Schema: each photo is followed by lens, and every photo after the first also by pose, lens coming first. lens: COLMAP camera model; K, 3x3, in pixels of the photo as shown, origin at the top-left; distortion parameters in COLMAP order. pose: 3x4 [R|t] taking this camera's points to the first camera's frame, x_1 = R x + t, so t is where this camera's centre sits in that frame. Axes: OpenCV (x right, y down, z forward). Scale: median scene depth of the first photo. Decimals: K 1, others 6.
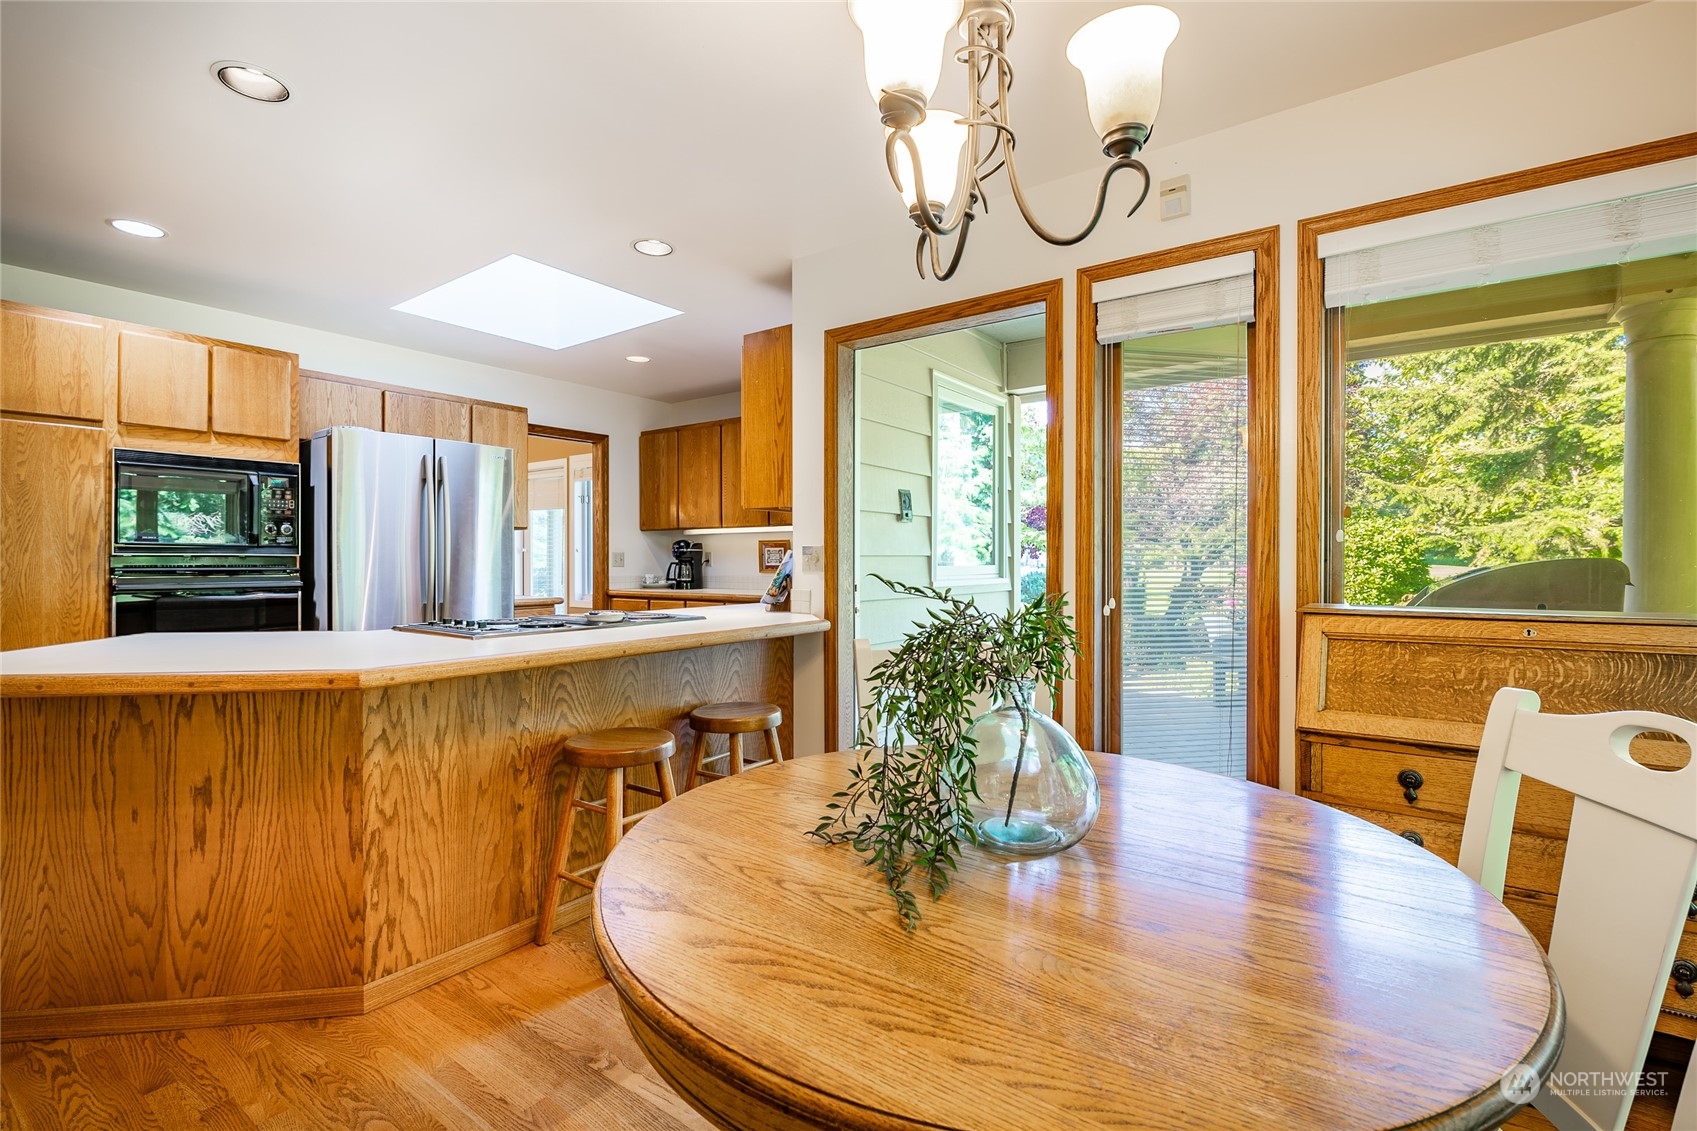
lens RADIAL K [[772.6, 0, 848.6], [0, 772.6, 560.9], [0, 0, 1]] dist [-0.013163, -0.000455]
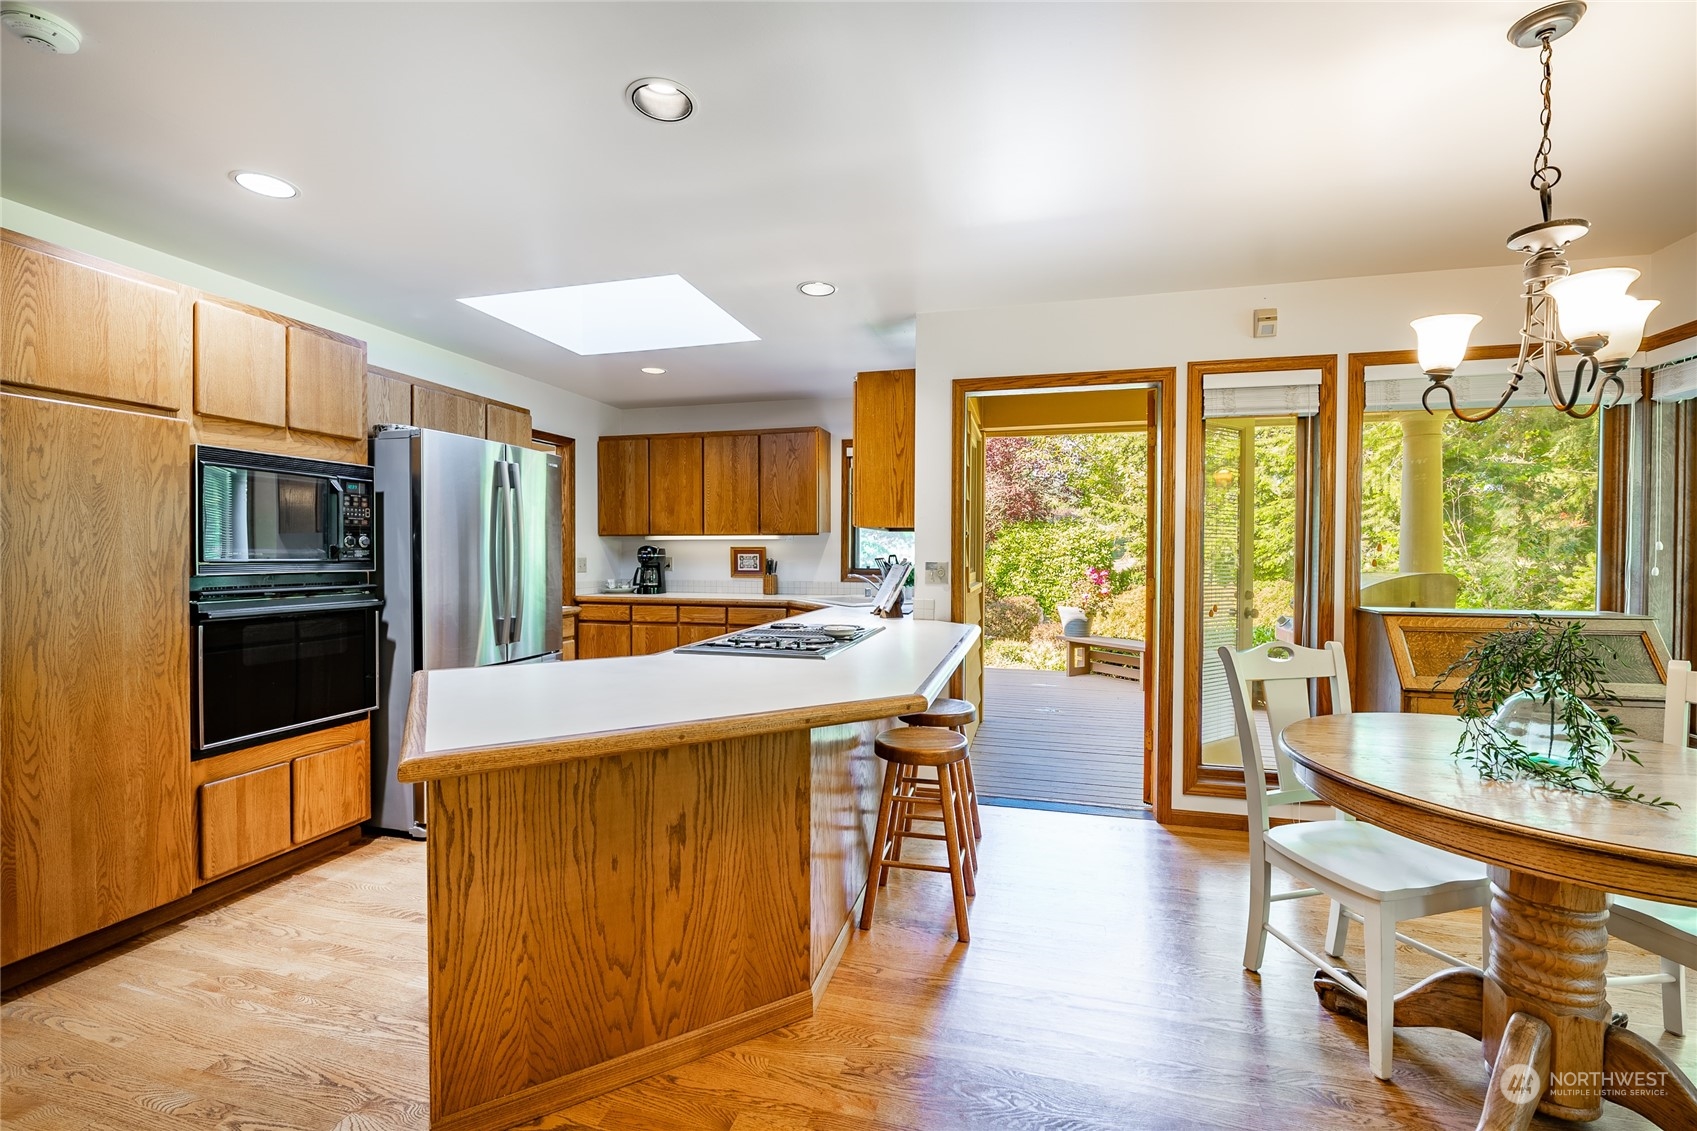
lens RADIAL K [[716.4, 0, 848.0], [0, 716.4, 561.7], [0, 0, 1]] dist [-0.012655, -0.000653]
pose [[0.930084, -0.001688, 0.367343, -0.638784], [-0.002934, 0.999923, 0.012024, -0.036422], [-0.367336, -0.012262, 0.930008, 0.041959]]
